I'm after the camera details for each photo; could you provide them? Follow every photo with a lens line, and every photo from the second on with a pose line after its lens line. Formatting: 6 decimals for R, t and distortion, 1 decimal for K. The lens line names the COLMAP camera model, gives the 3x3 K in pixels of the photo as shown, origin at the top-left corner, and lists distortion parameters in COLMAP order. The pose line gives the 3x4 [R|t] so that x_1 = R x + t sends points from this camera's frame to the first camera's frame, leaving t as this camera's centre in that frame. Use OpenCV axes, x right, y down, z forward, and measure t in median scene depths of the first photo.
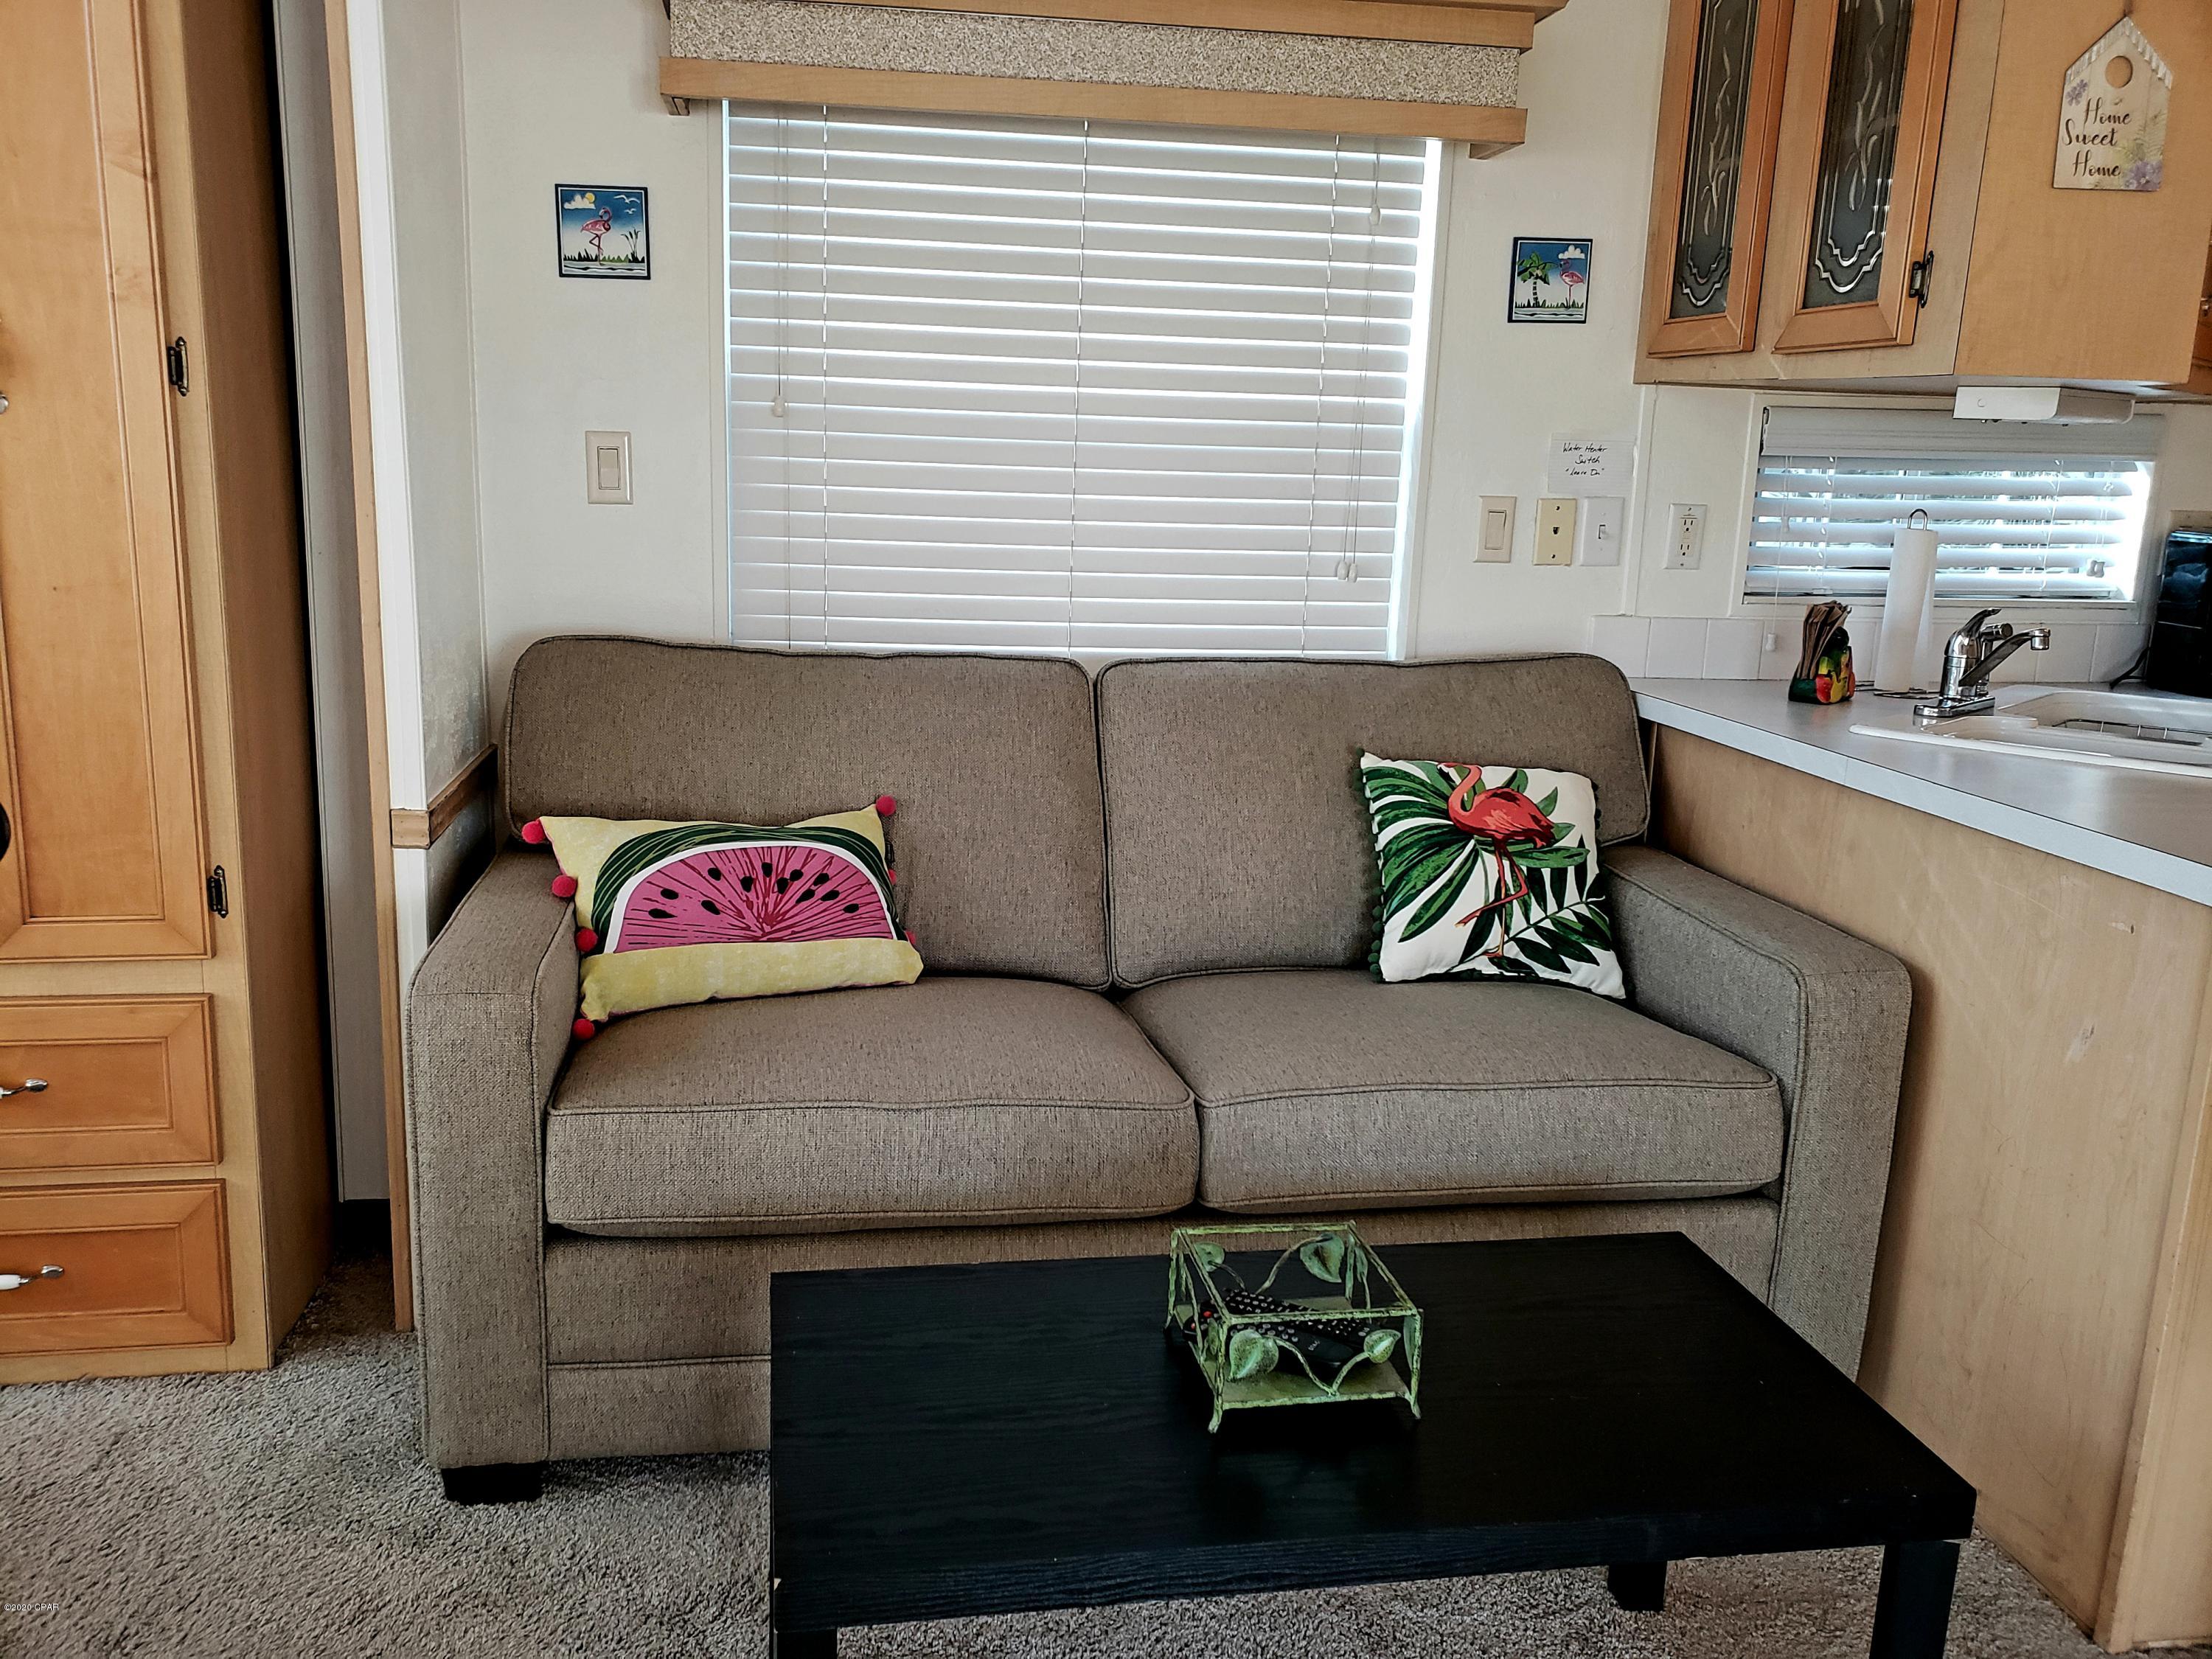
lens RADIAL K [[1736.5, 0, 1043.9], [0, 1736.5, 788.0], [0, 0, 1]] dist [0.032751, -0.003240]
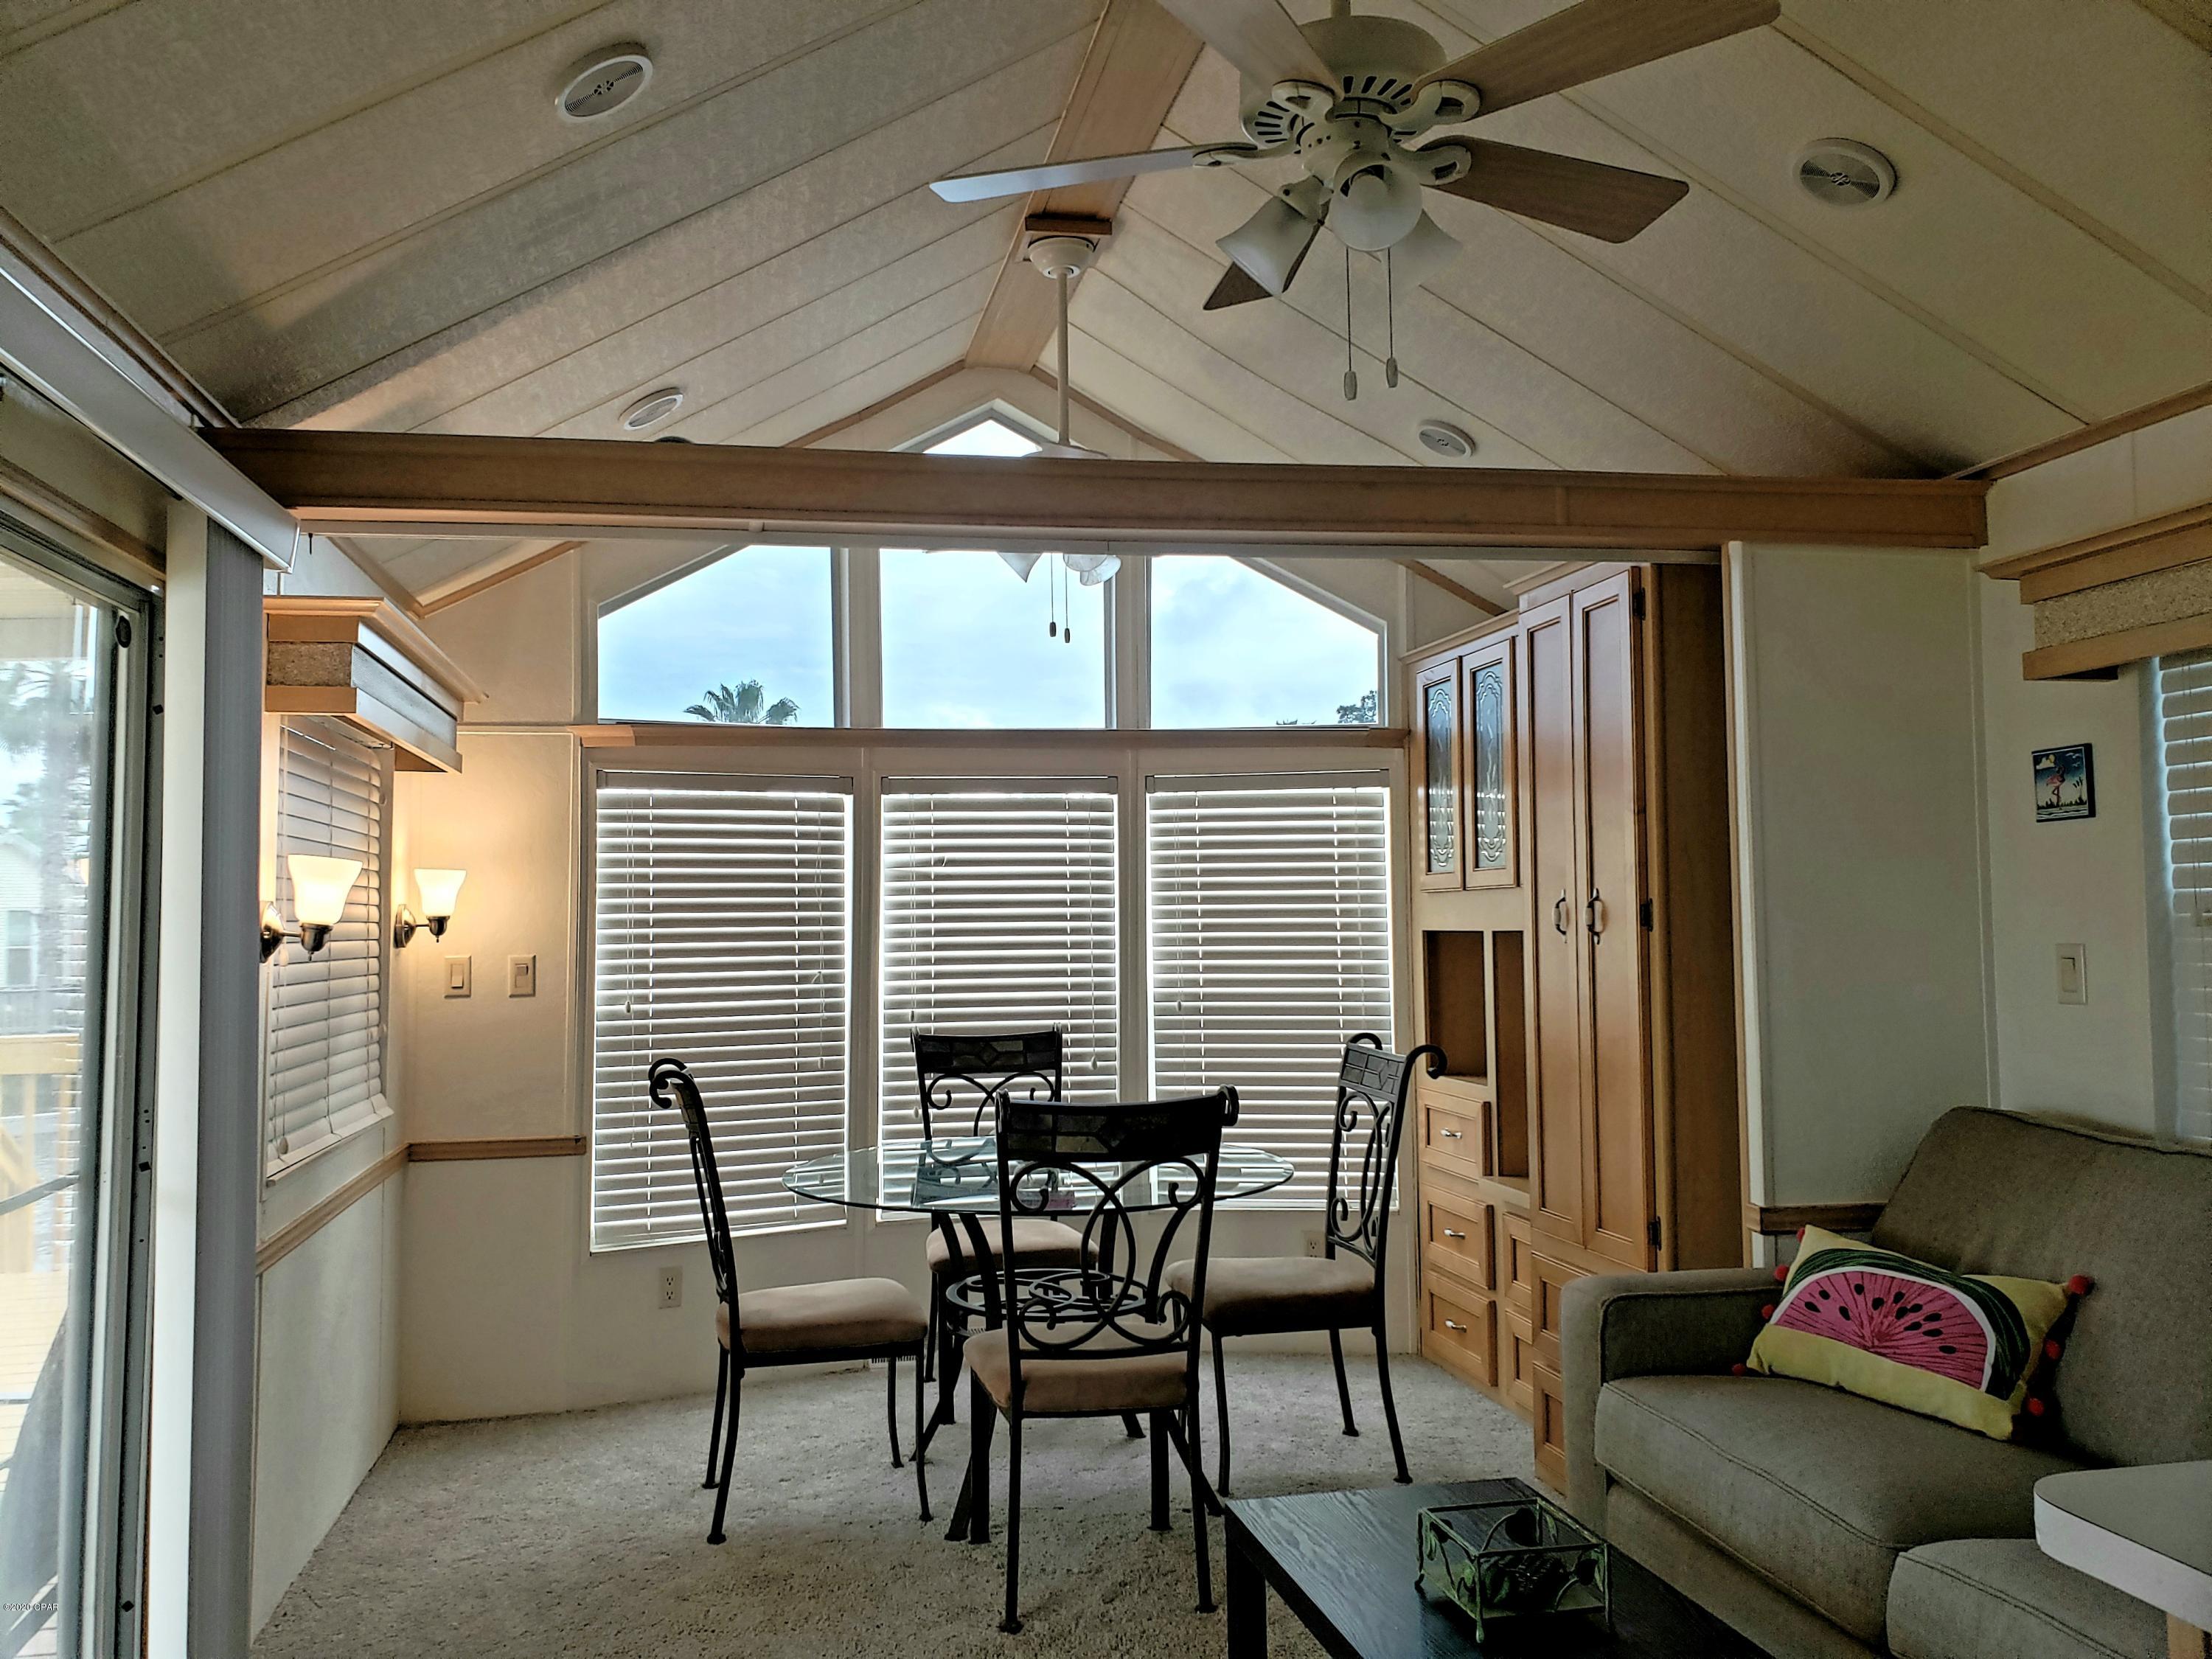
lens RADIAL K [[1736.5, 0, 1101.7], [0, 1736.5, 821.5], [0, 0, 1]] dist [0.032751, -0.003240]
pose [[0.059964, -0.081051, -0.994905, 1.194672], [-0.182540, 0.979001, -0.090758, -0.075323], [0.981368, 0.187052, 0.043909, 0.376370]]
